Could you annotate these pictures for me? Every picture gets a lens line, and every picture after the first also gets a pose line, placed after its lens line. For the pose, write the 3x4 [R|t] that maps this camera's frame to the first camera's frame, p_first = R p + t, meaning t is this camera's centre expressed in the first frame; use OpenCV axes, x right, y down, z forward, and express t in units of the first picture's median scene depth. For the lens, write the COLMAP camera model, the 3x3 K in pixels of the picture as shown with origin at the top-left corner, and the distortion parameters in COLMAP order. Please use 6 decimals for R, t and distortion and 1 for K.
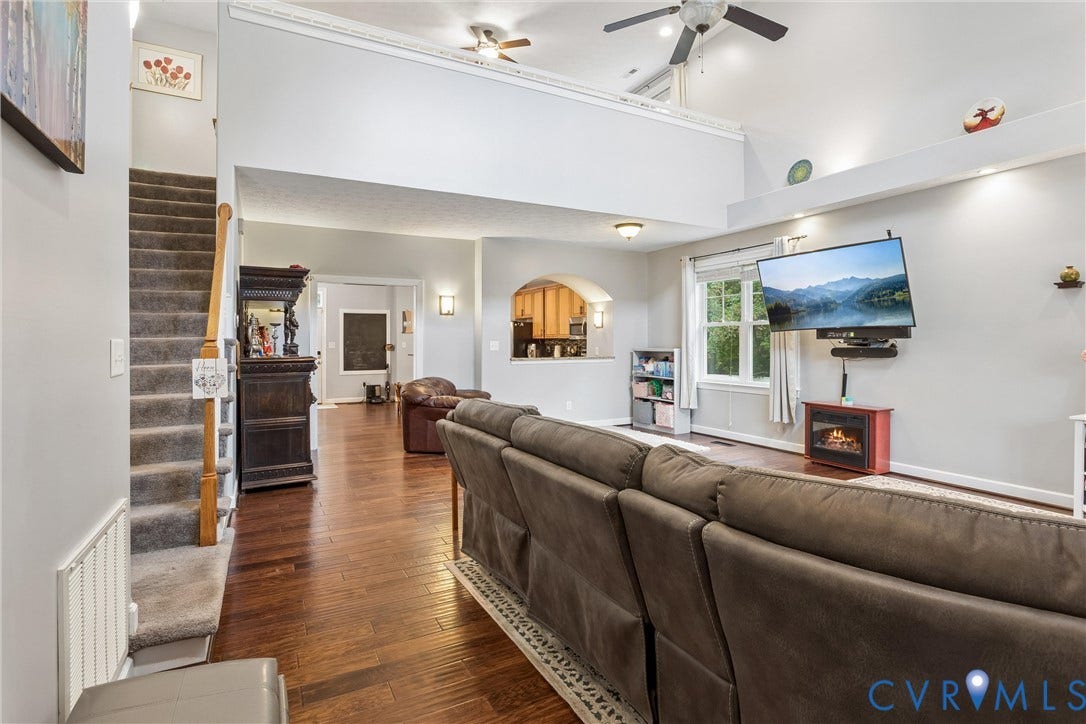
lens RADIAL K [[521.5, 0, 533.4], [0, 521.5, 340.7], [0, 0, 1]] dist [-0.014692, 0.009555]
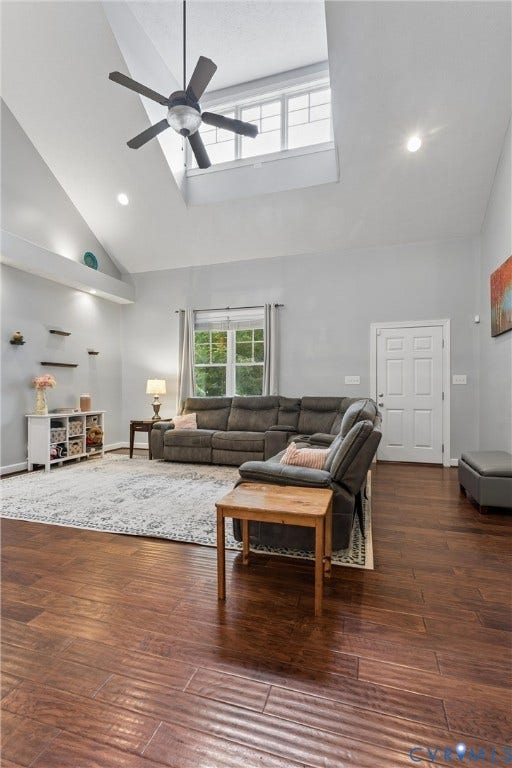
lens RADIAL K [[368.8, 0, 258.2], [0, 368.8, 391.3], [0, 0, 1]] dist [-0.014692, 0.009555]
pose [[-0.717024, 0.001892, 0.697046, -0.220946], [0.004447, 0.999988, 0.001860, 0.030903], [-0.697034, 0.004434, -0.717024, 0.719508]]
